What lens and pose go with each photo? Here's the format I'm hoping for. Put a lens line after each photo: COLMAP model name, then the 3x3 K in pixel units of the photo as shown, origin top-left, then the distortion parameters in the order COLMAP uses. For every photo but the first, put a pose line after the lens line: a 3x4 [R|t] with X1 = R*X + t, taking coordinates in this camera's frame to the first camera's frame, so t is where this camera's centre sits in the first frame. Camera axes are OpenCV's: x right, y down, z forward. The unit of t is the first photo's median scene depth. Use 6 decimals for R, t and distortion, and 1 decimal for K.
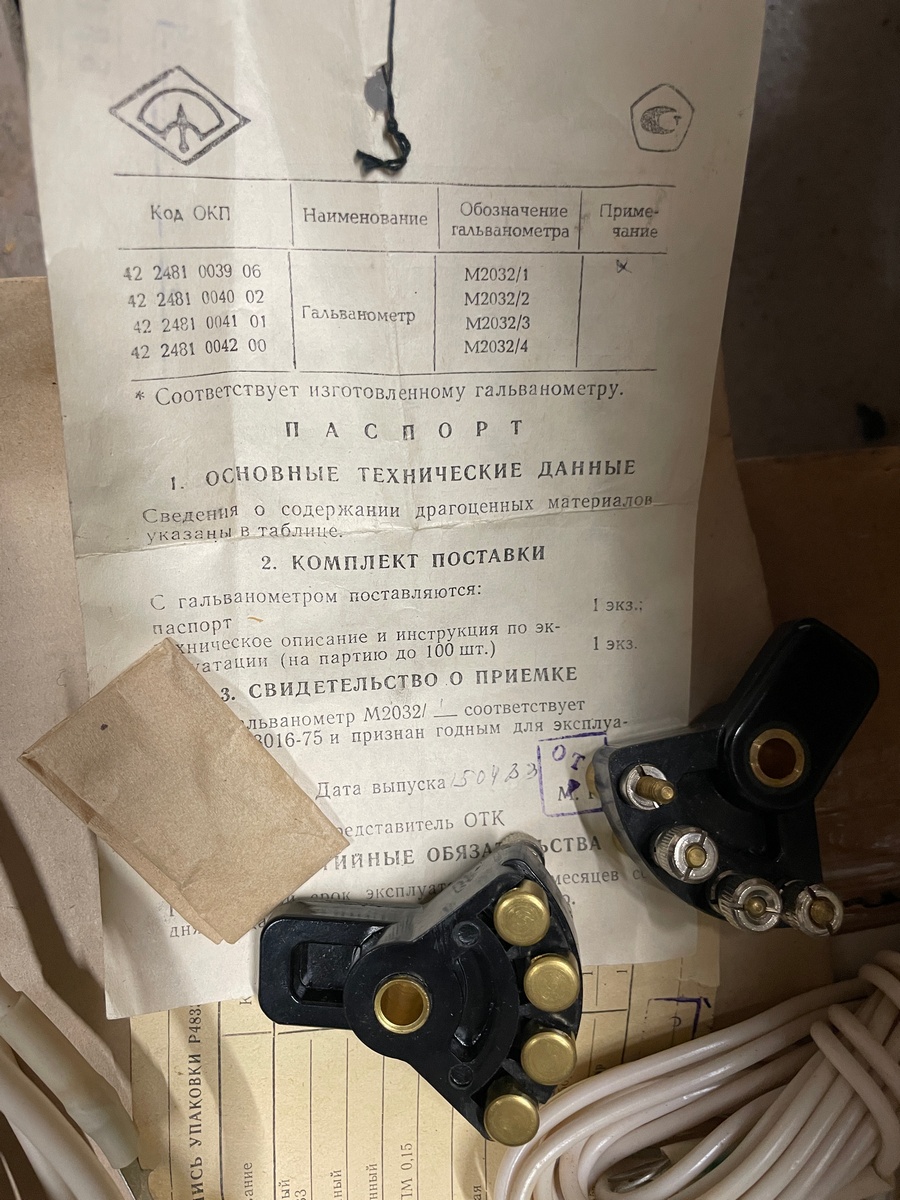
lens RADIAL K [[908.0, 0, 451.3], [0, 908.0, 606.1], [0, 0, 1]] dist [0.045687, -0.018832]
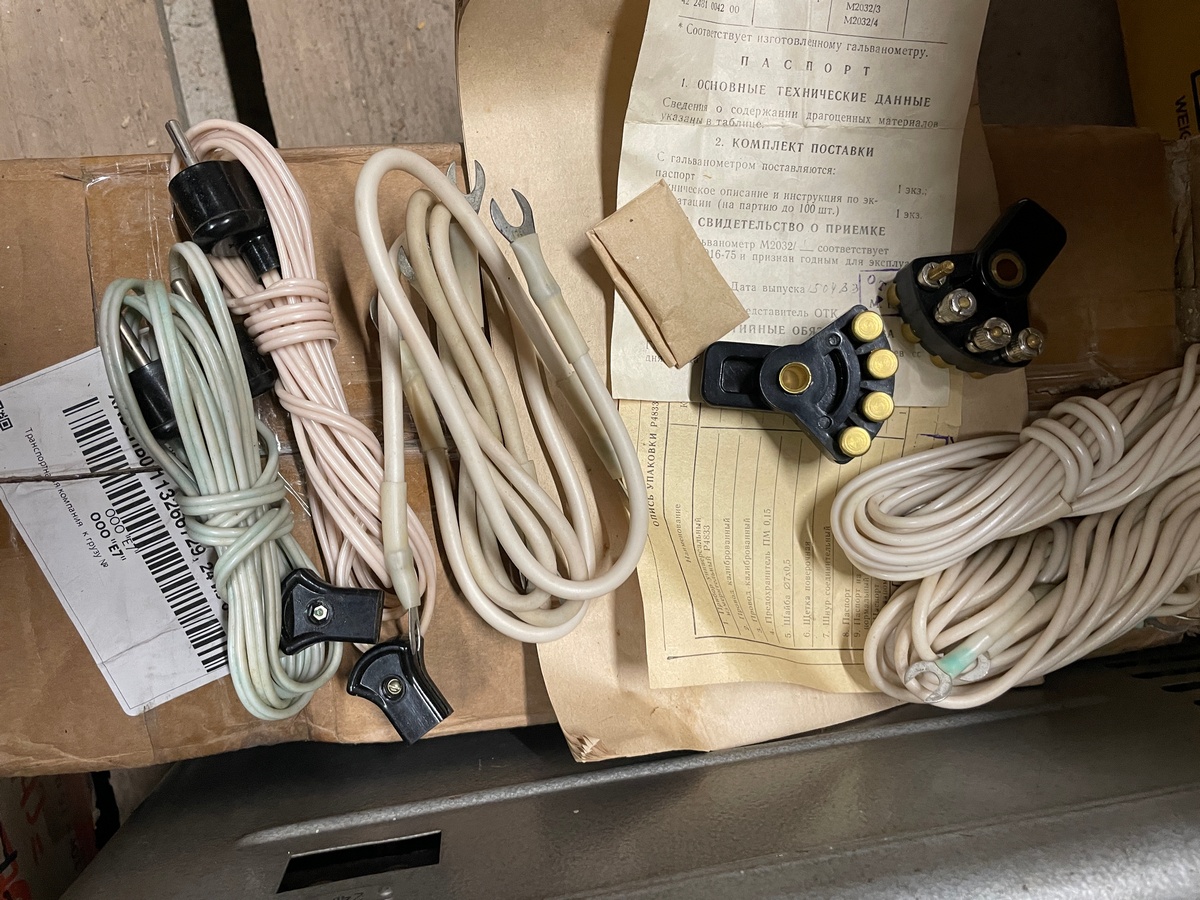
lens RADIAL K [[908.0, 0, 598.5], [0, 908.0, 445.3], [0, 0, 1]] dist [0.045687, -0.018832]
pose [[0.998495, 0.054691, -0.004008, -0.381091], [-0.054825, 0.997155, -0.051736, 0.616030], [0.001167, 0.051878, 0.998653, -0.697734]]
